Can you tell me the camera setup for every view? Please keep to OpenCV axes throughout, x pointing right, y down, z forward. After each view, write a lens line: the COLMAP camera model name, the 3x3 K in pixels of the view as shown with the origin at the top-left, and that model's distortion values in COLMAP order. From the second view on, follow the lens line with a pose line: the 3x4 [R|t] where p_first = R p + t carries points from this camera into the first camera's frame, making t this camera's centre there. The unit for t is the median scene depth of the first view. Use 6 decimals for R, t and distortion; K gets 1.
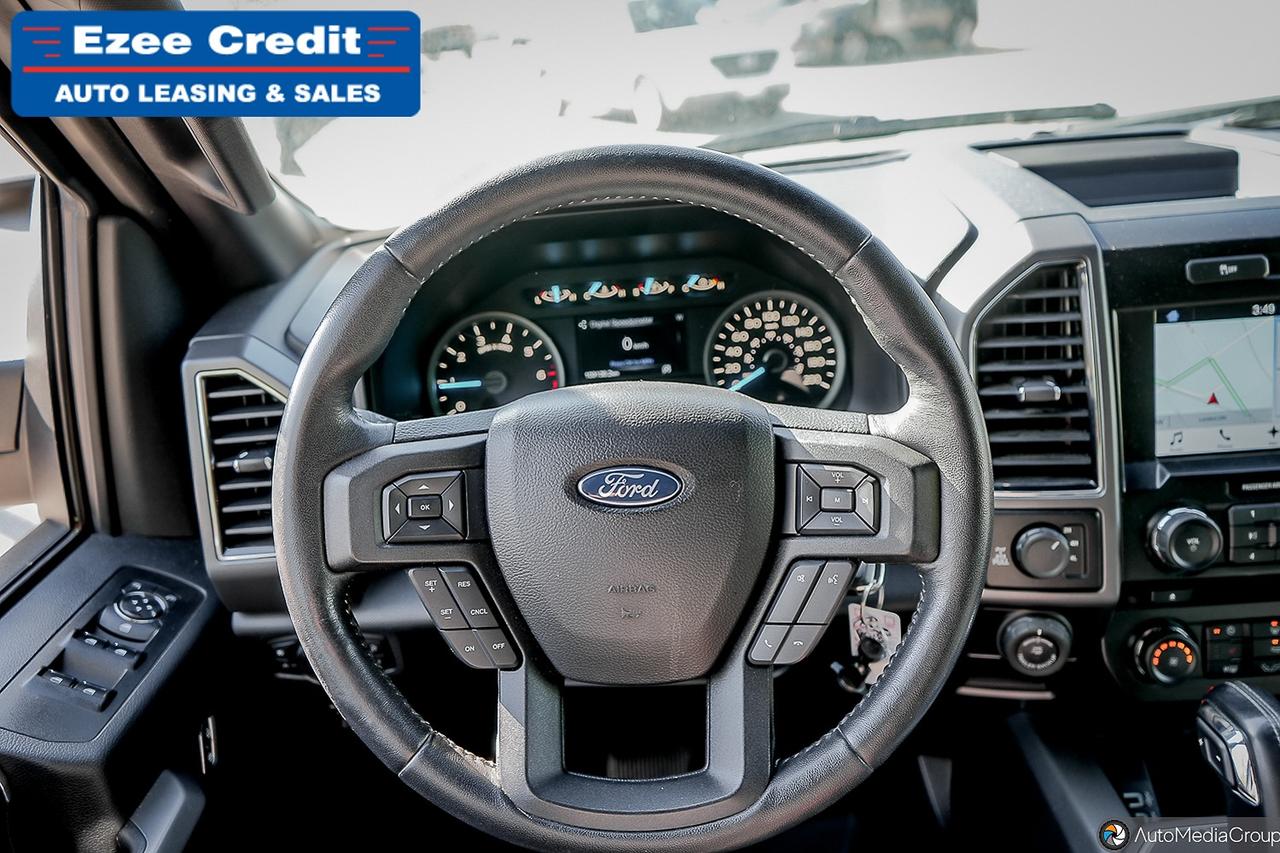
lens RADIAL K [[1016.2, 0, 640.0], [0, 1016.2, 426.5], [0, 0, 1]] dist [-0.006456, -0.003299]
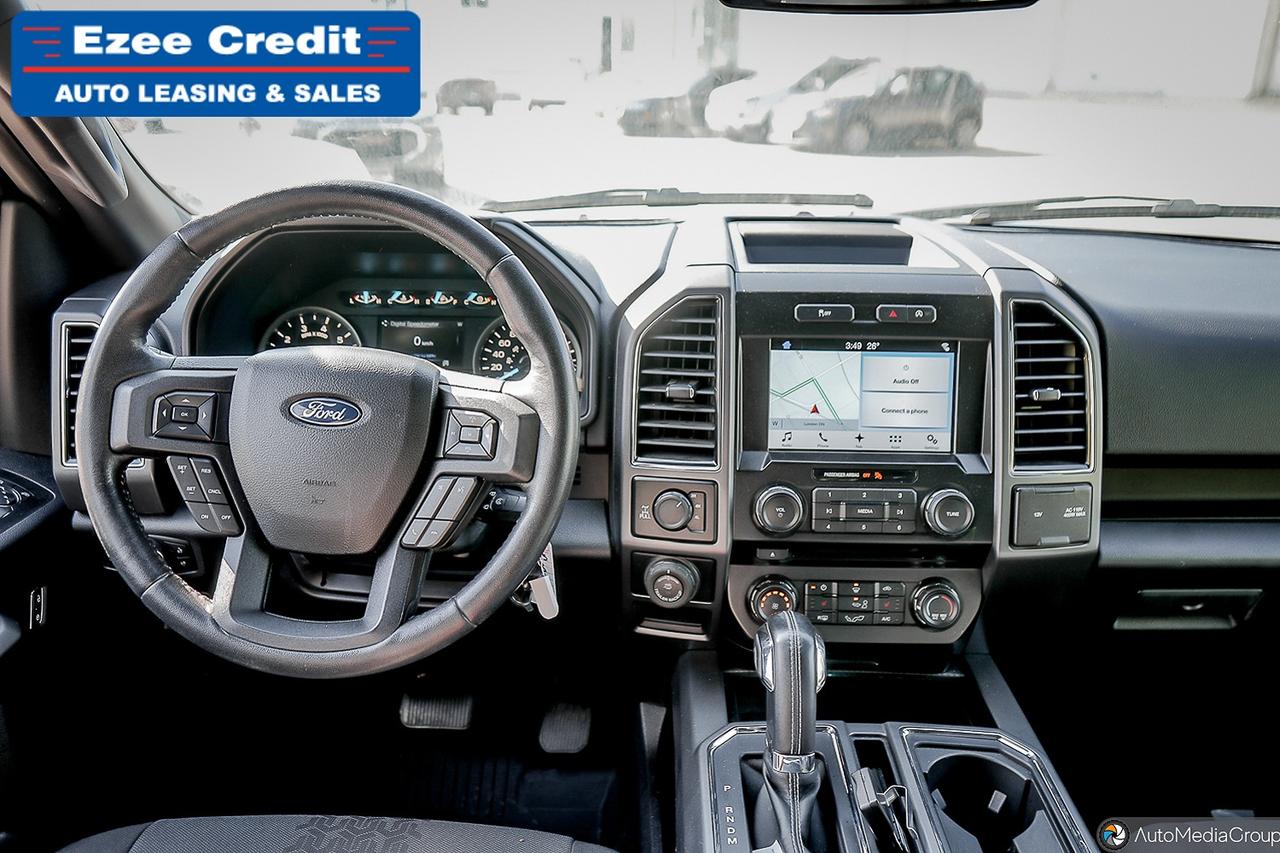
lens RADIAL K [[1055.9, 0, 661.2], [0, 1055.9, 424.6], [0, 0, 1]] dist [0.005809, 0.003556]
pose [[0.996052, 0.088690, -0.003850, 0.423723], [-0.088728, 0.993210, -0.075242, 0.132714], [-0.002850, 0.075287, 0.997158, -0.446701]]
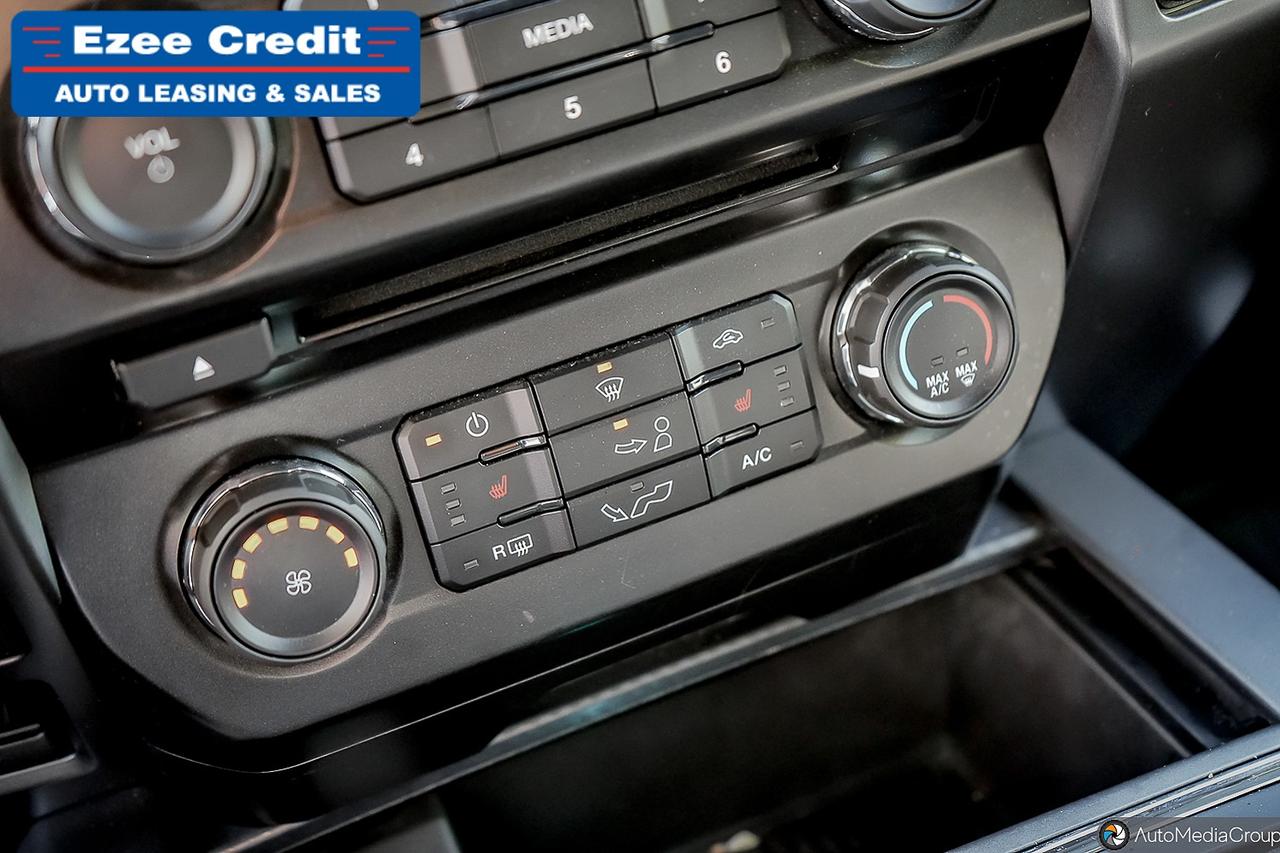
lens RADIAL K [[1636.5, 0, 640.0], [0, 1636.5, 426.5], [0, 0, 1]] dist [0.018288, 0.020982]
pose [[0.930610, -0.257635, 0.259978, 0.590541], [0.219366, 0.961192, 0.167295, 0.153579], [-0.292990, -0.098657, 0.951012, 0.616642]]
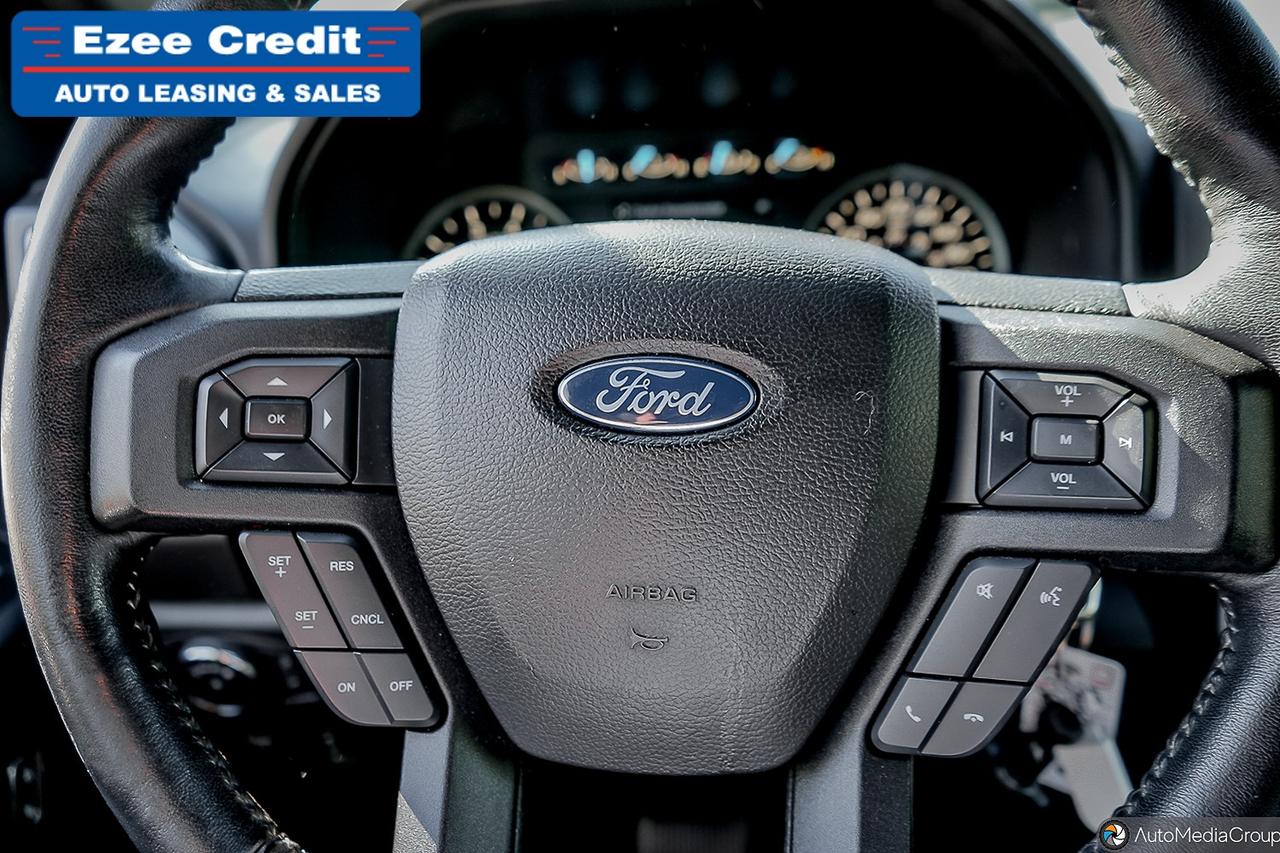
lens RADIAL K [[999.8, 0, 640.0], [0, 999.8, 426.5], [0, 0, 1]] dist [-0.004873, -0.002791]
pose [[0.996281, 0.044241, -0.073935, 0.017673], [-0.045322, 0.998888, -0.013005, 0.073917], [0.073277, 0.016307, 0.997178, 0.440964]]
